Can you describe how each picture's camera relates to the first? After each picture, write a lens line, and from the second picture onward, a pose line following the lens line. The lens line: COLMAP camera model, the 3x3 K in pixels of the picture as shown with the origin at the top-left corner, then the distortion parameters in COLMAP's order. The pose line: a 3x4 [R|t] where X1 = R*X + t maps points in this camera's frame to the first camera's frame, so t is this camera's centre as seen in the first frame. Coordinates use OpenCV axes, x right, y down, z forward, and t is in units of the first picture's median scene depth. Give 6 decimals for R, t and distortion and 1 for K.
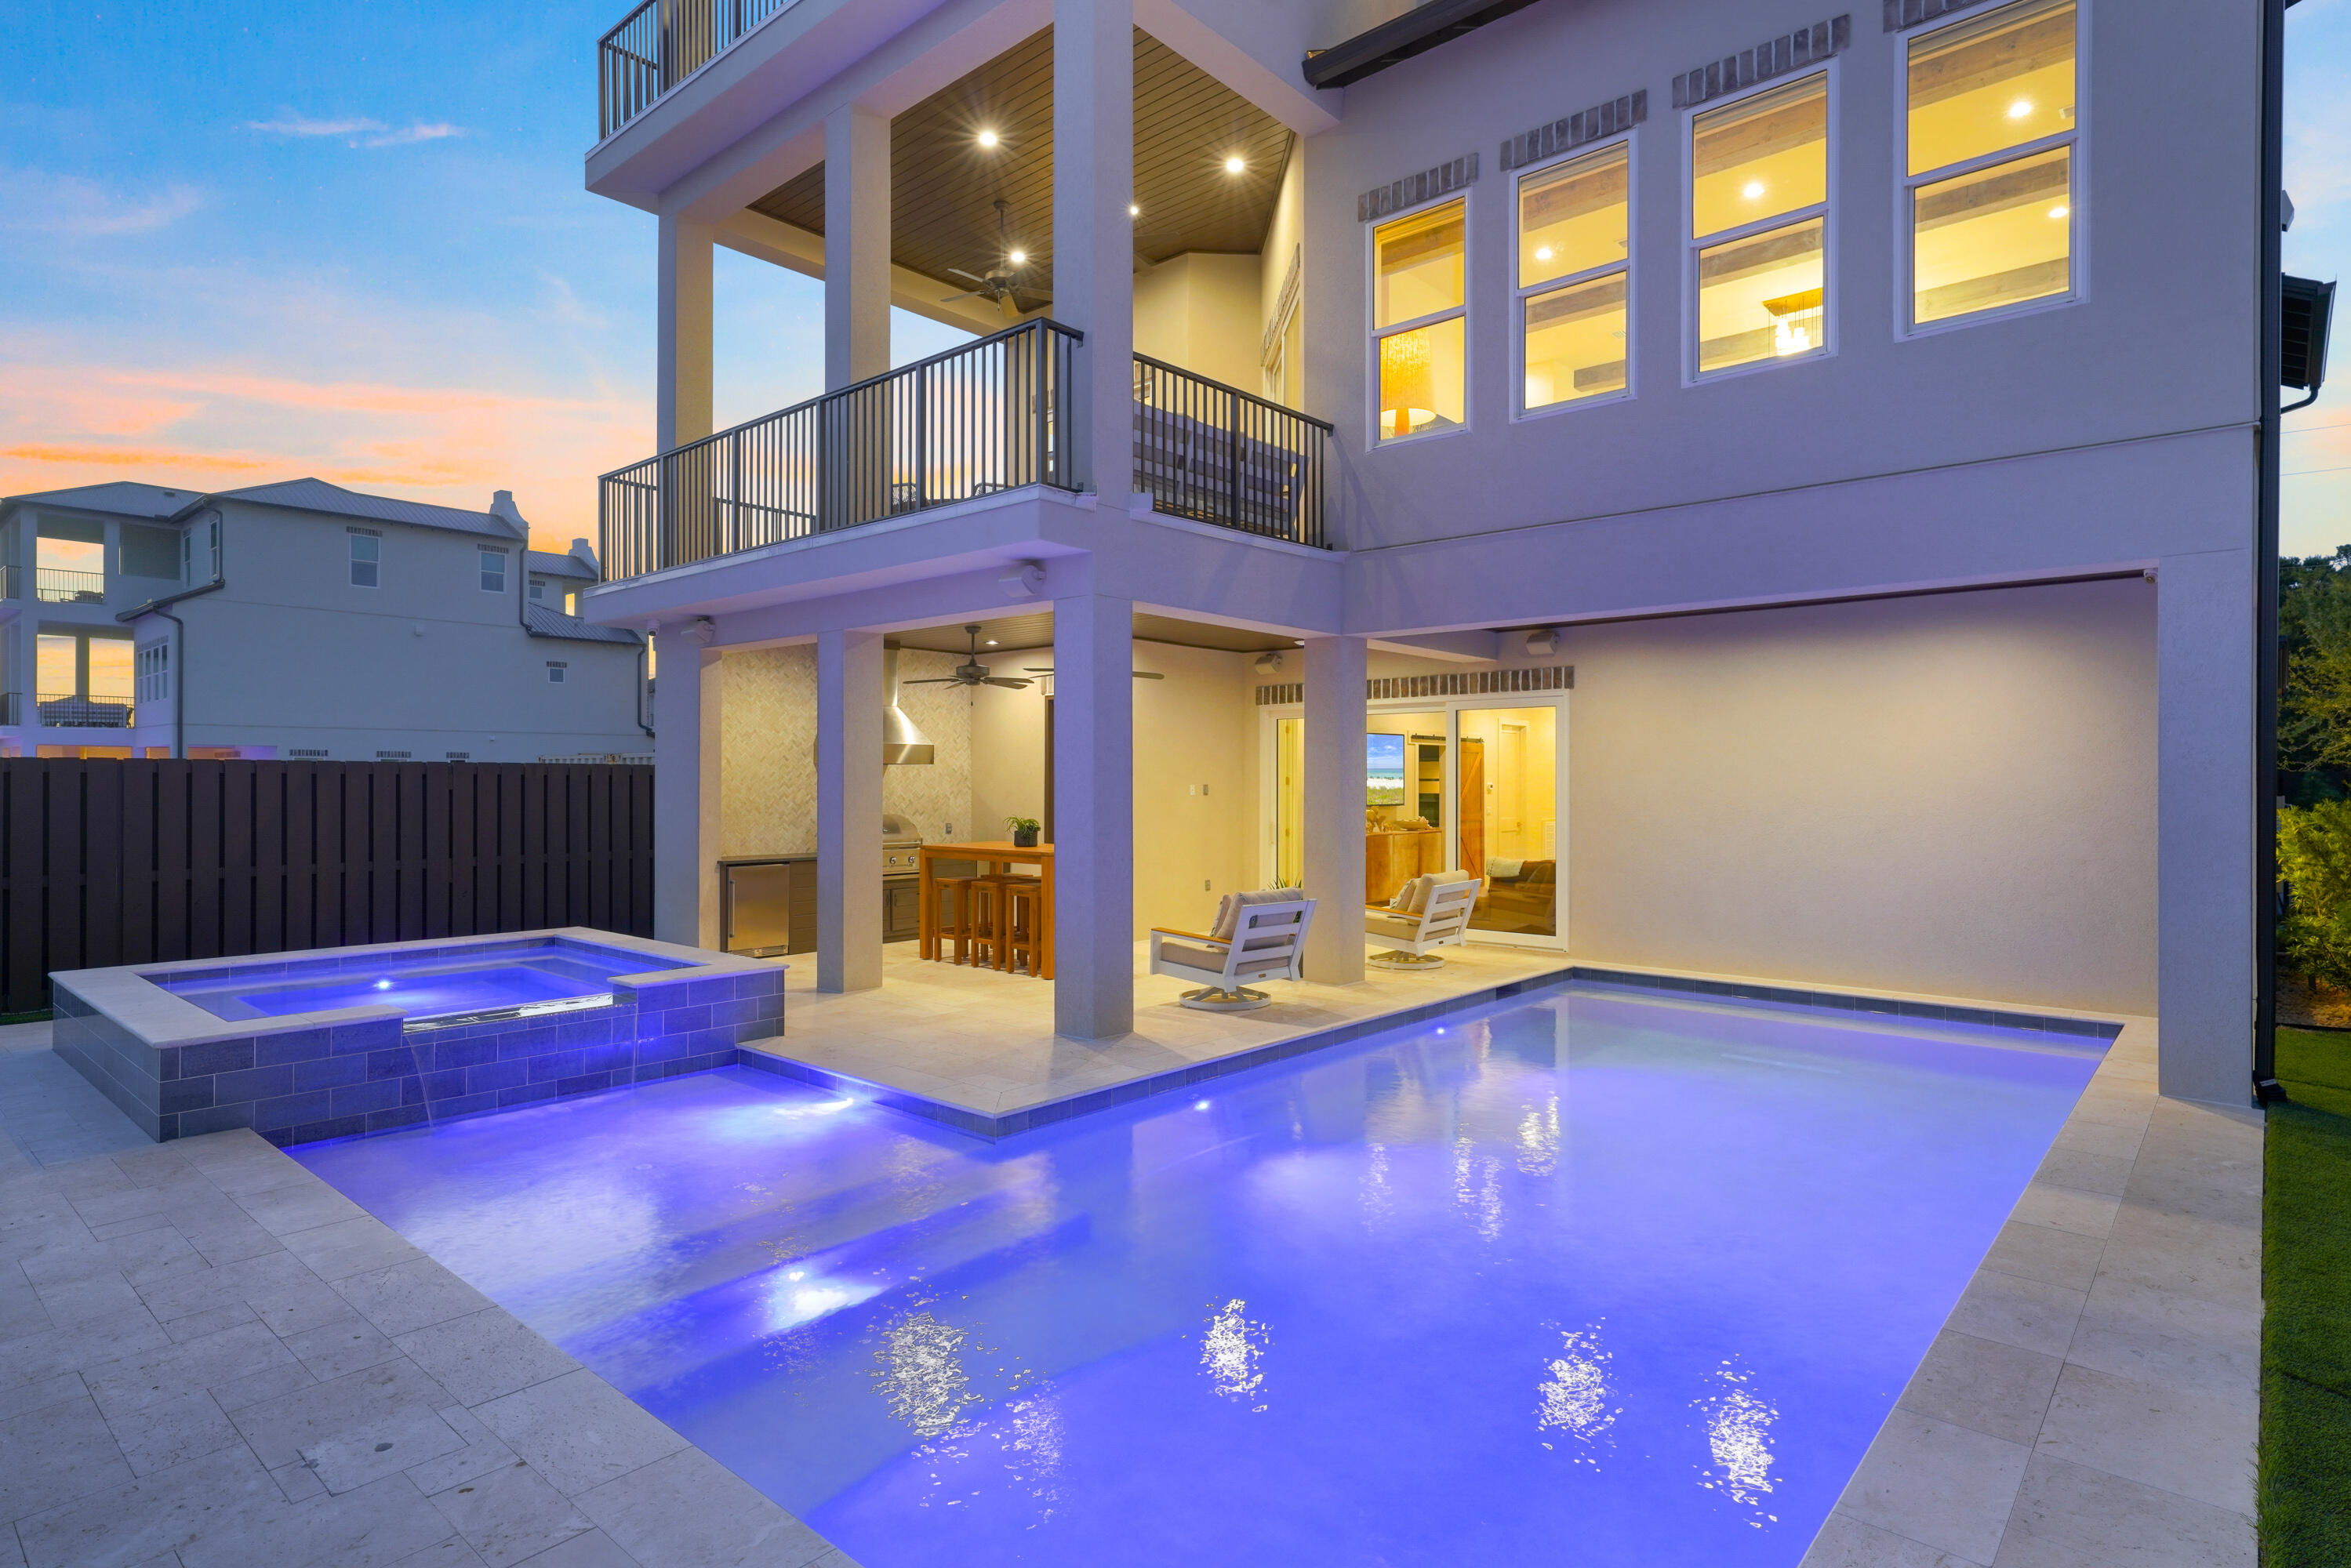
lens RADIAL K [[1235.6, 0, 1163.5], [0, 1235.6, 785.6], [0, 0, 1]] dist [0.007002, -0.000396]
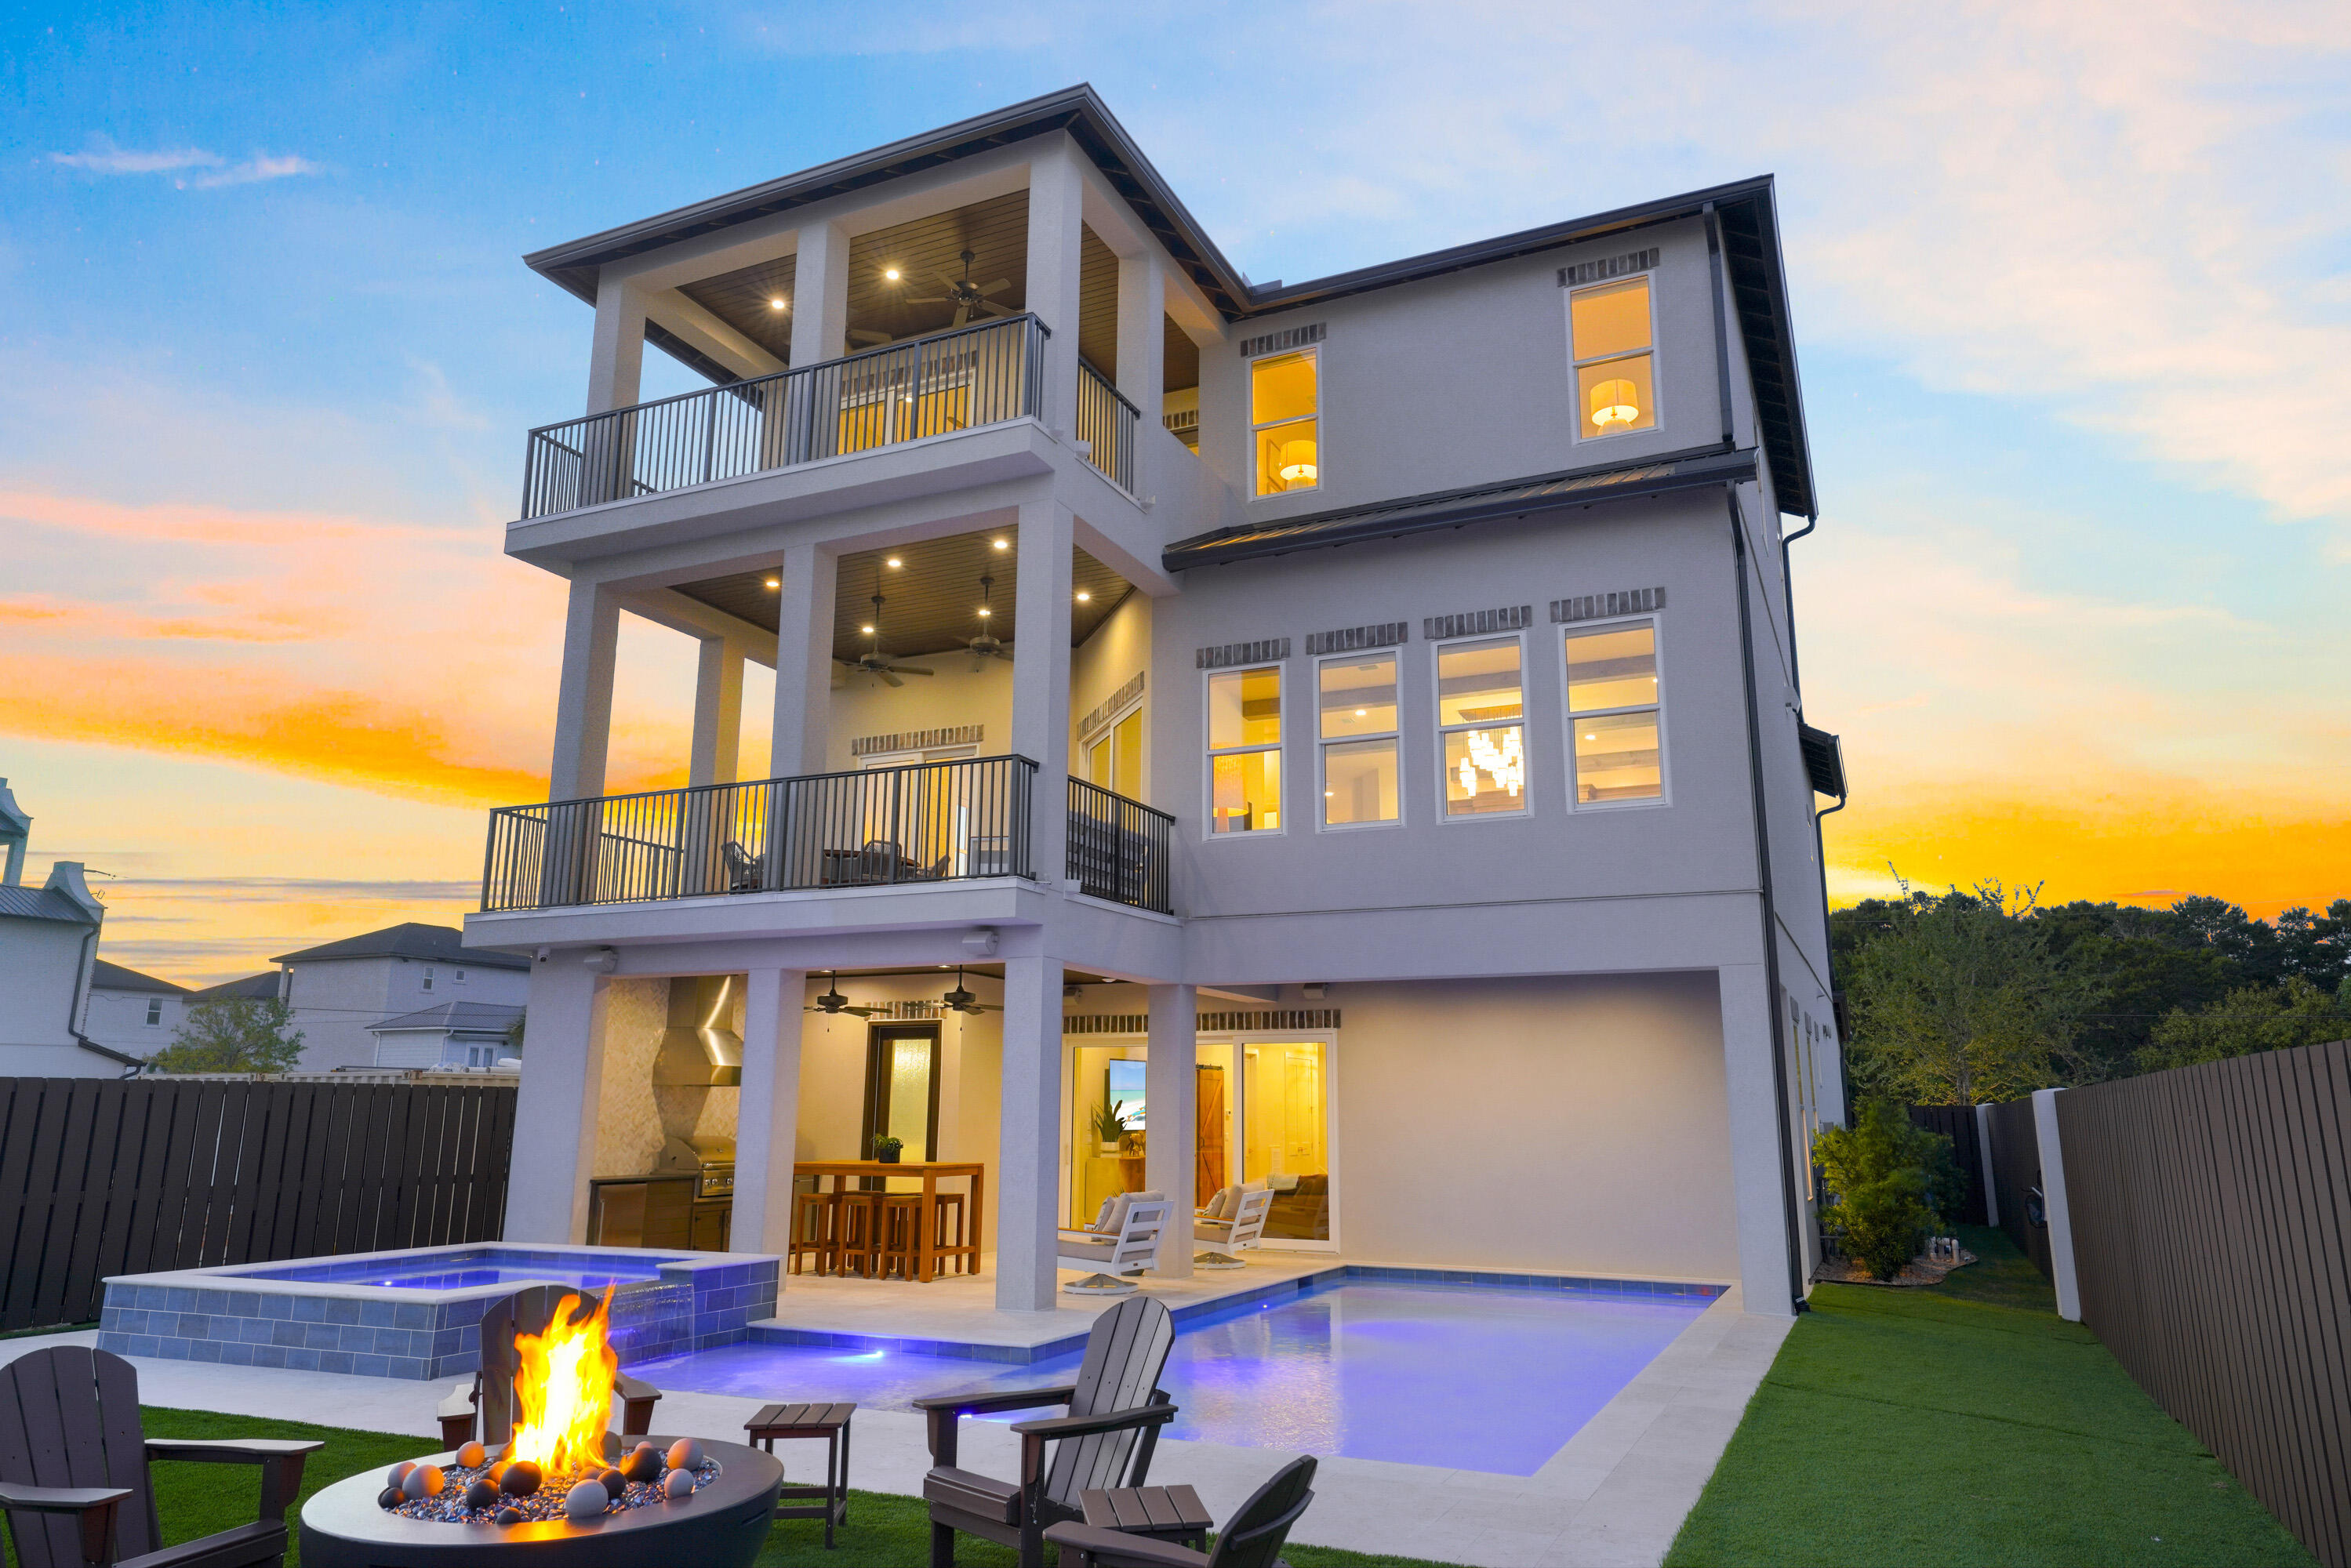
lens RADIAL K [[1507.9, 0, 1199.7], [0, 1507.9, 785.6], [0, 0, 1]] dist [0.021295, 0.003107]
pose [[0.953062, 0.068765, 0.294862, -0.270027], [-0.003675, 0.976423, -0.215835, 0.010506], [-0.302752, 0.204621, 0.930845, -0.414318]]
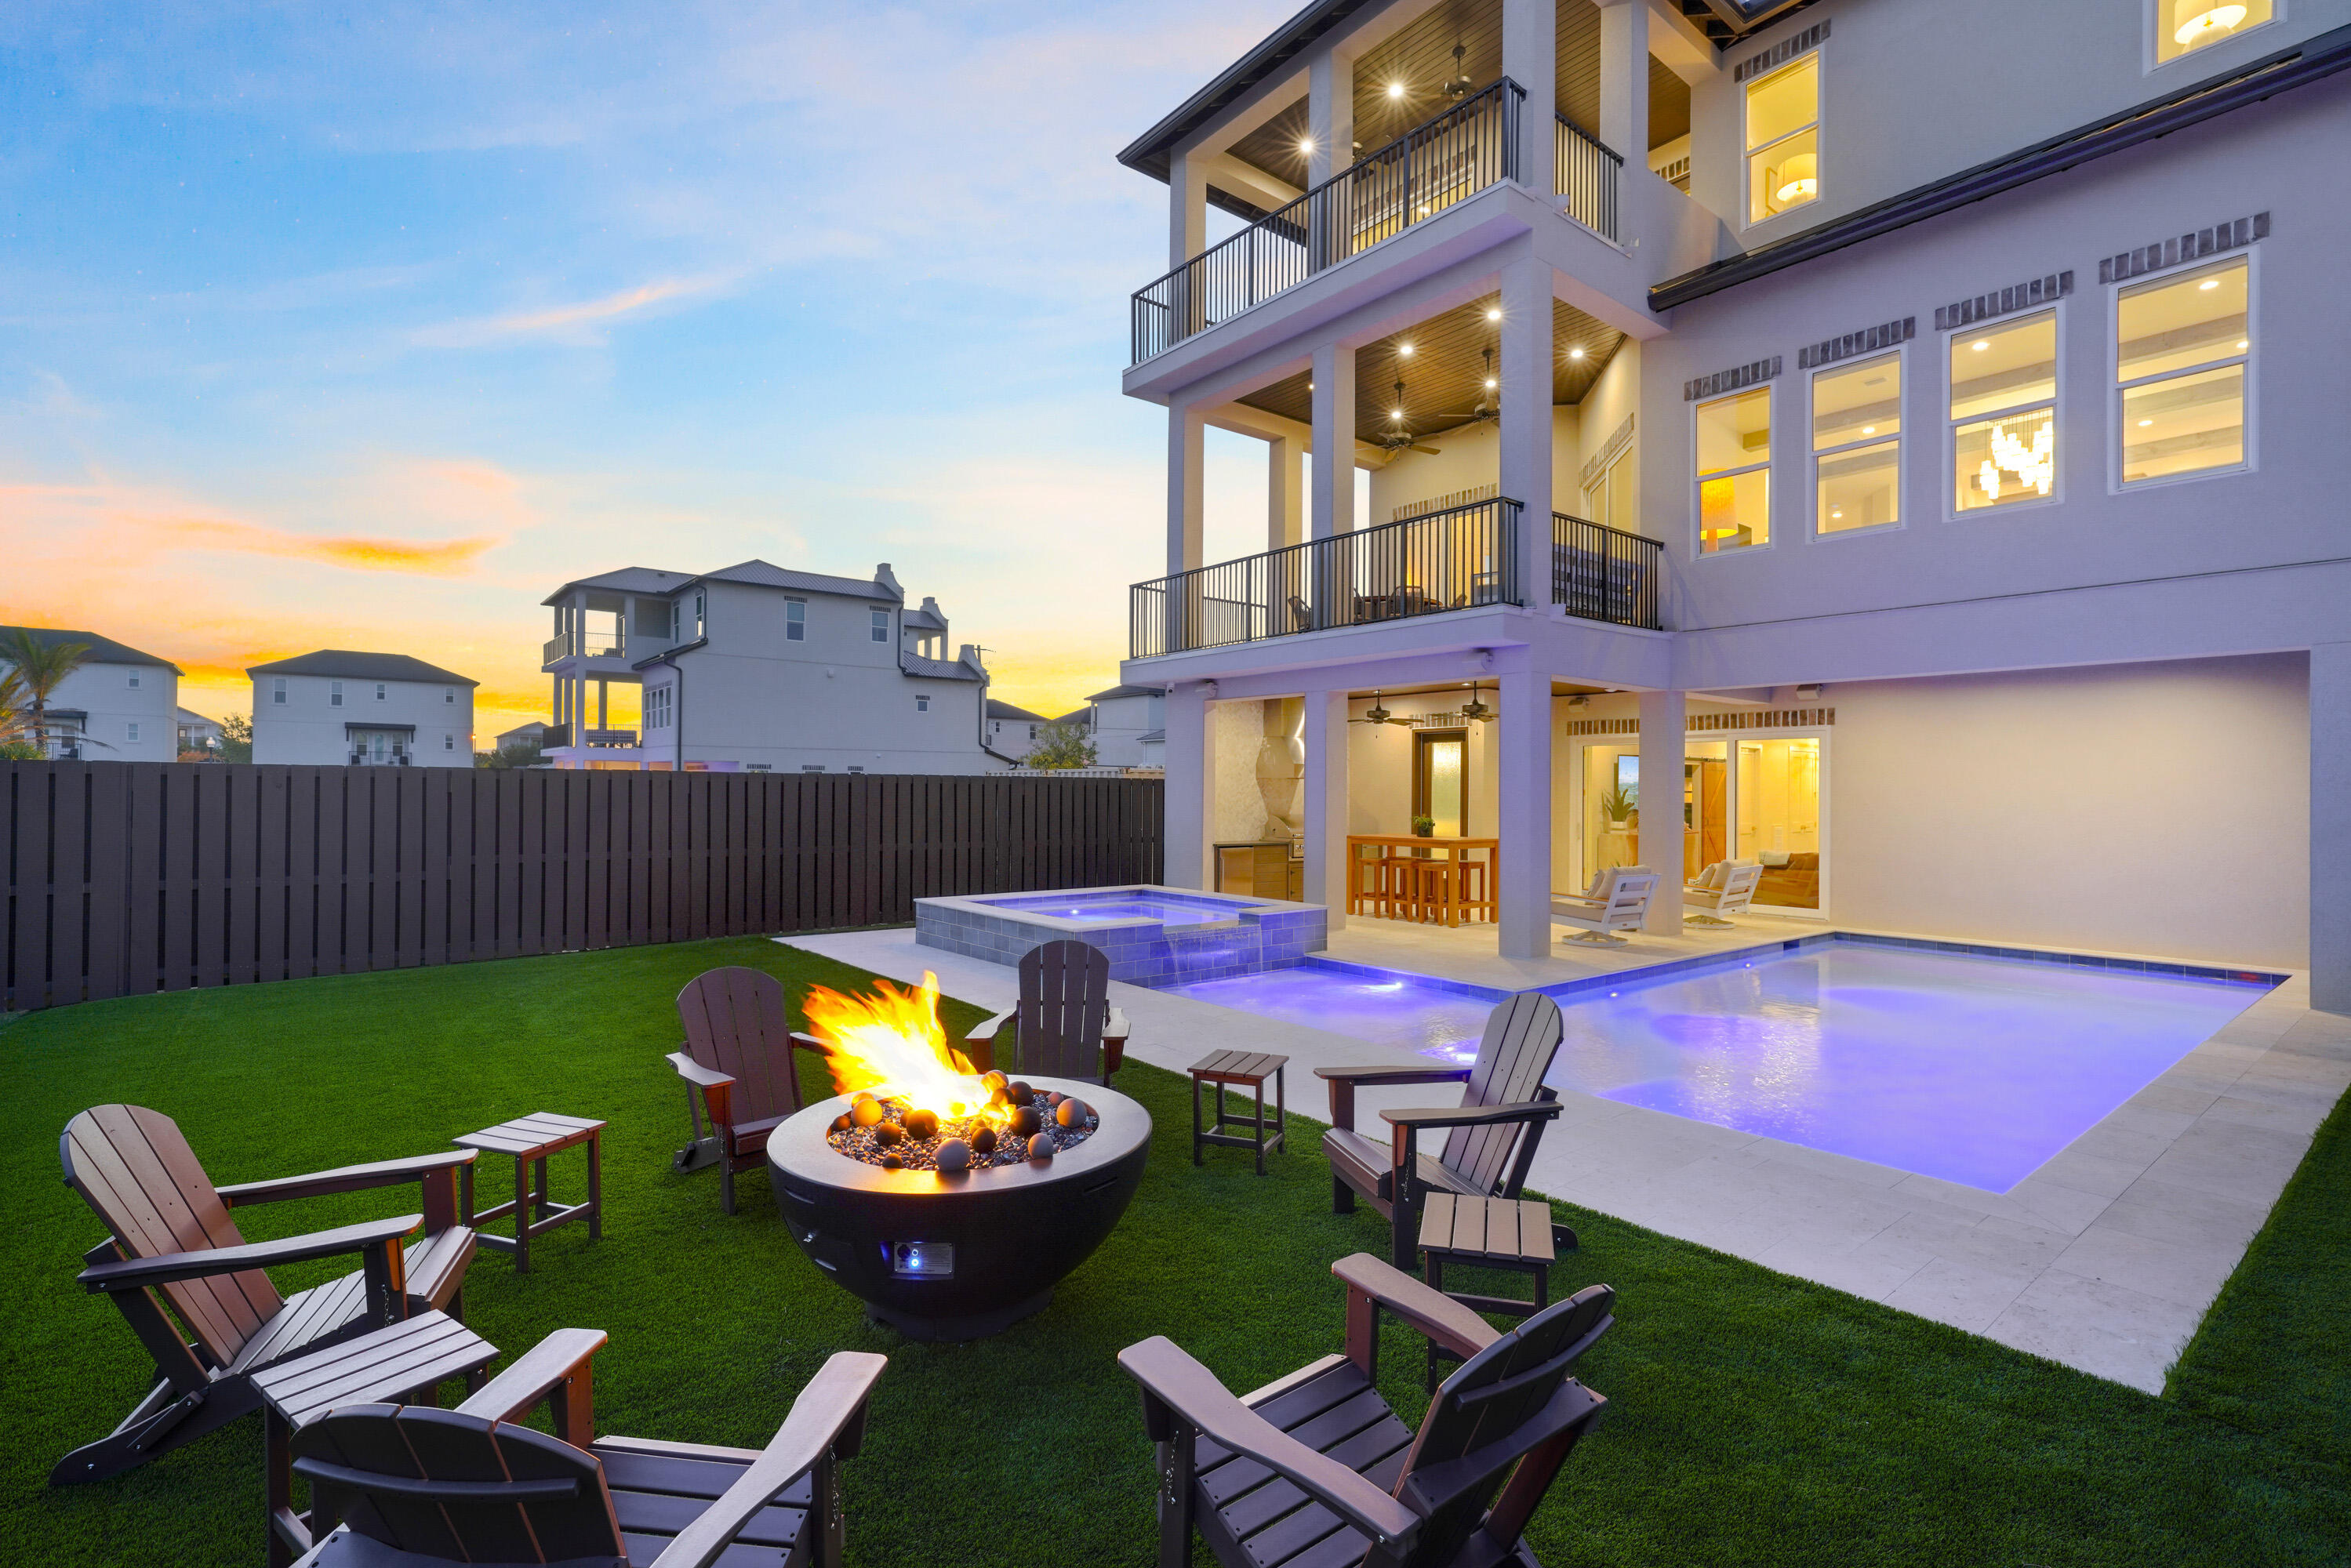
lens RADIAL K [[1081.5, 0, 1190.3], [0, 1081.5, 789.8], [0, 0, 1]] dist [-0.007279, 0.003892]
pose [[0.987700, 0.005971, -0.156247, -0.185661], [-0.006702, 0.999969, -0.004150, 0.001584], [0.156217, 0.005146, 0.987709, -0.281572]]
